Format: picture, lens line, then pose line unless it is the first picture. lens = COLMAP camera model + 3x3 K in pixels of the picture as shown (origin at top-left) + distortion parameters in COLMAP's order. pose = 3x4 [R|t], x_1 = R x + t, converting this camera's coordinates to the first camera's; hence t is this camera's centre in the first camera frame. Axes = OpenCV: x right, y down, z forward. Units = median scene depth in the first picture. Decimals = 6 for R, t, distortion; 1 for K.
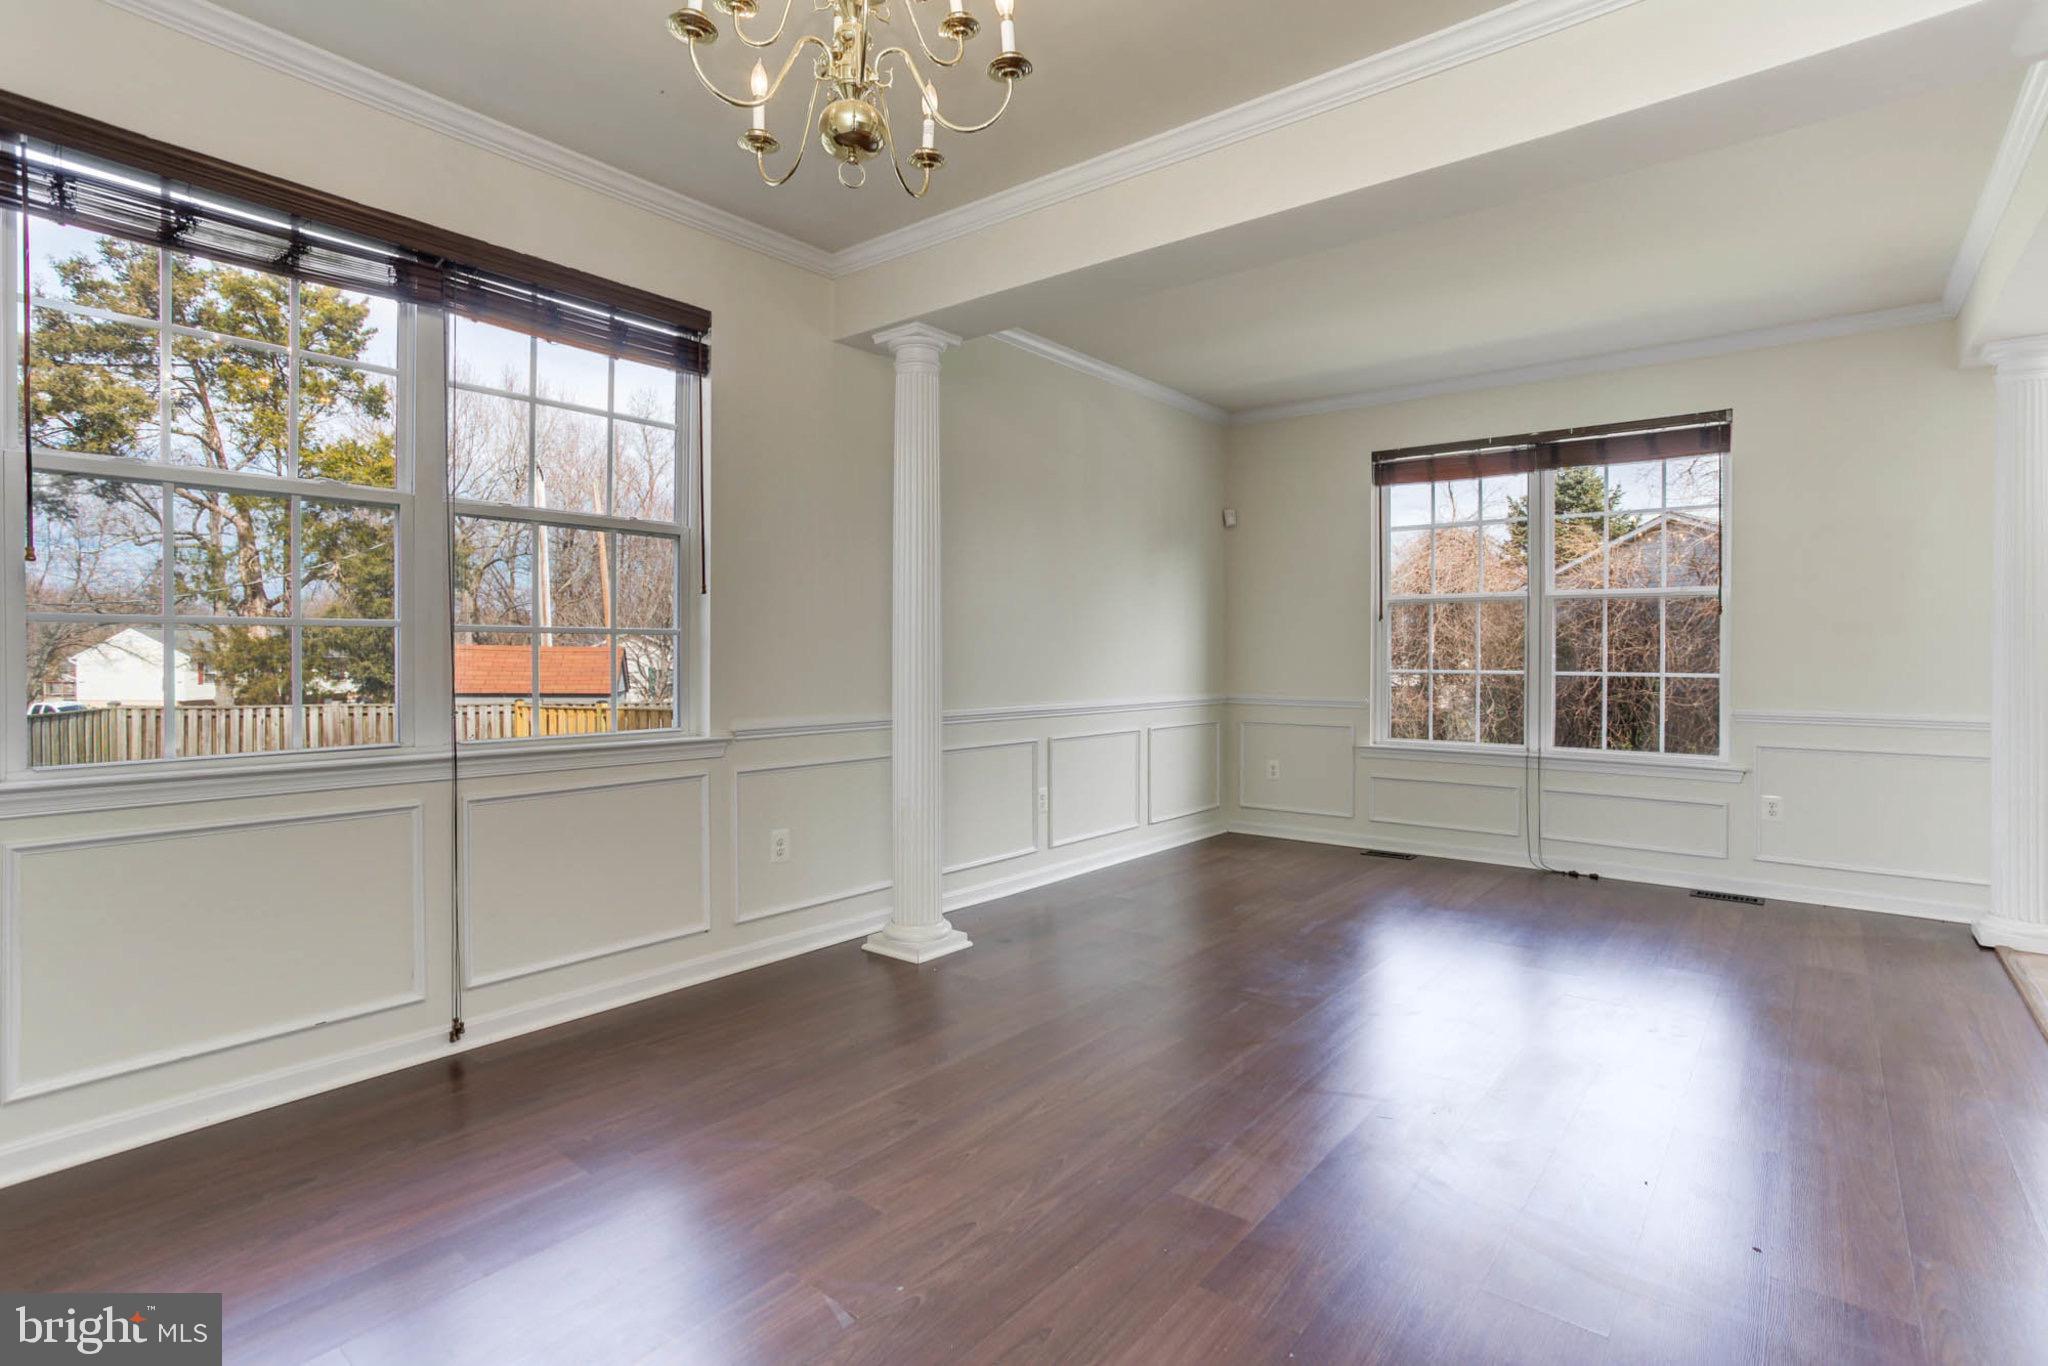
lens RADIAL K [[1017.0, 0, 1021.8], [0, 1017.0, 655.2], [0, 0, 1]] dist [-0.044190, 0.029354]
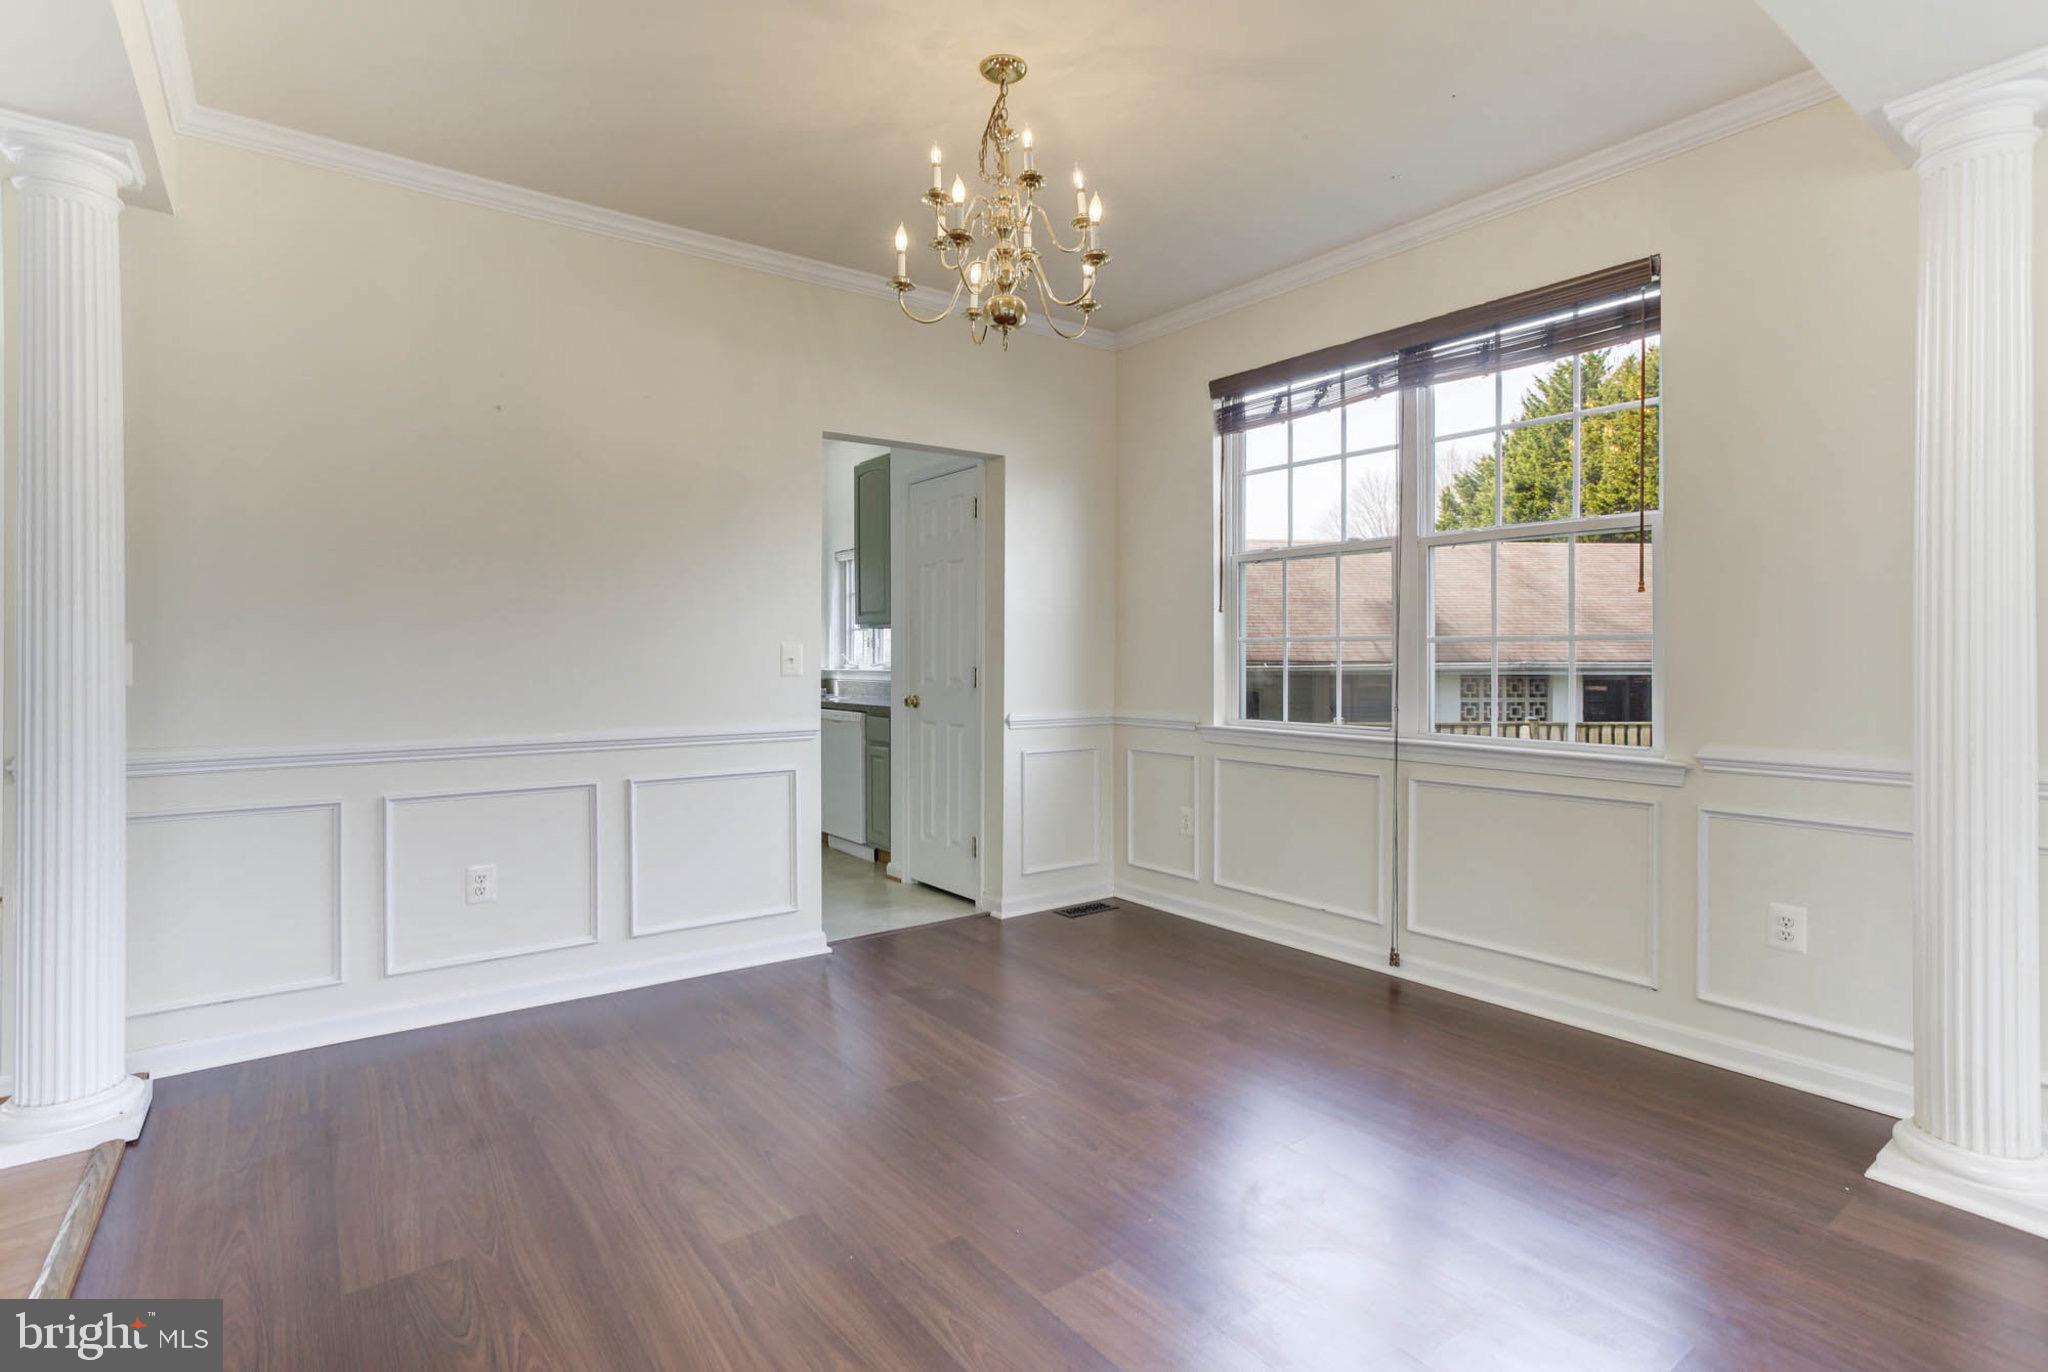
lens RADIAL K [[1017.0, 0, 1021.8], [0, 1017.0, 658.2], [0, 0, 1]] dist [-0.044190, 0.029354]
pose [[-0.253661, 0.002384, -0.967290, 0.635428], [0.001256, 0.999997, 0.002135, -0.006703], [0.967292, -0.000673, -0.253663, 0.698866]]
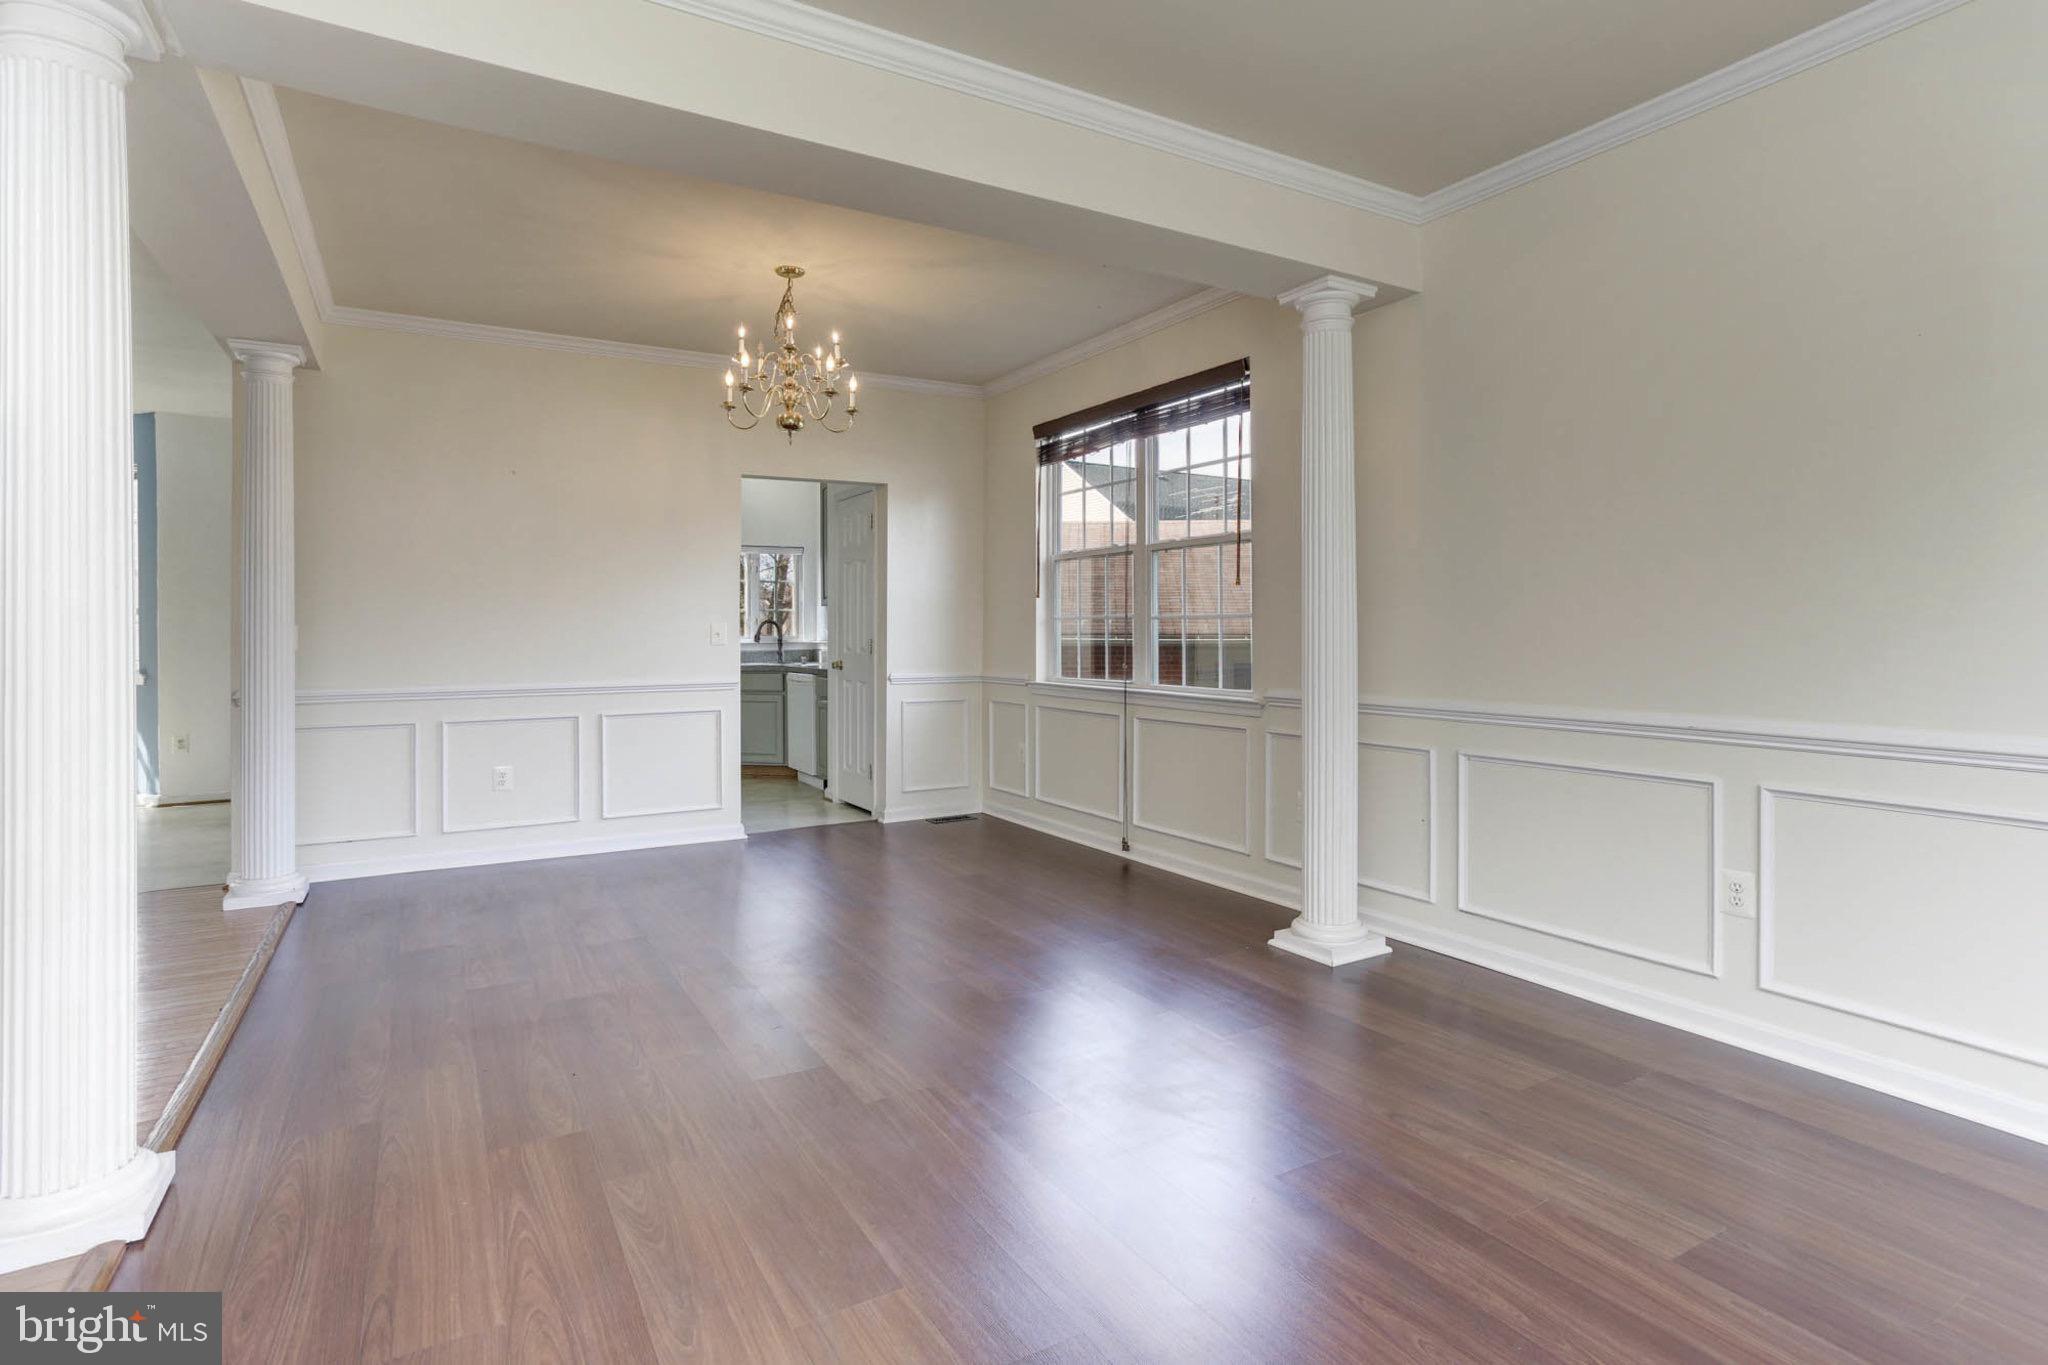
lens RADIAL K [[1037.4, 0, 1015.3], [0, 1037.4, 625.8], [0, 0, 1]] dist [-0.002317, -0.000764]
pose [[-0.354983, -0.004595, -0.934862, 0.982754], [0.004459, 0.999968, -0.006608, -0.002529], [0.934862, -0.006515, -0.354951, 1.180487]]
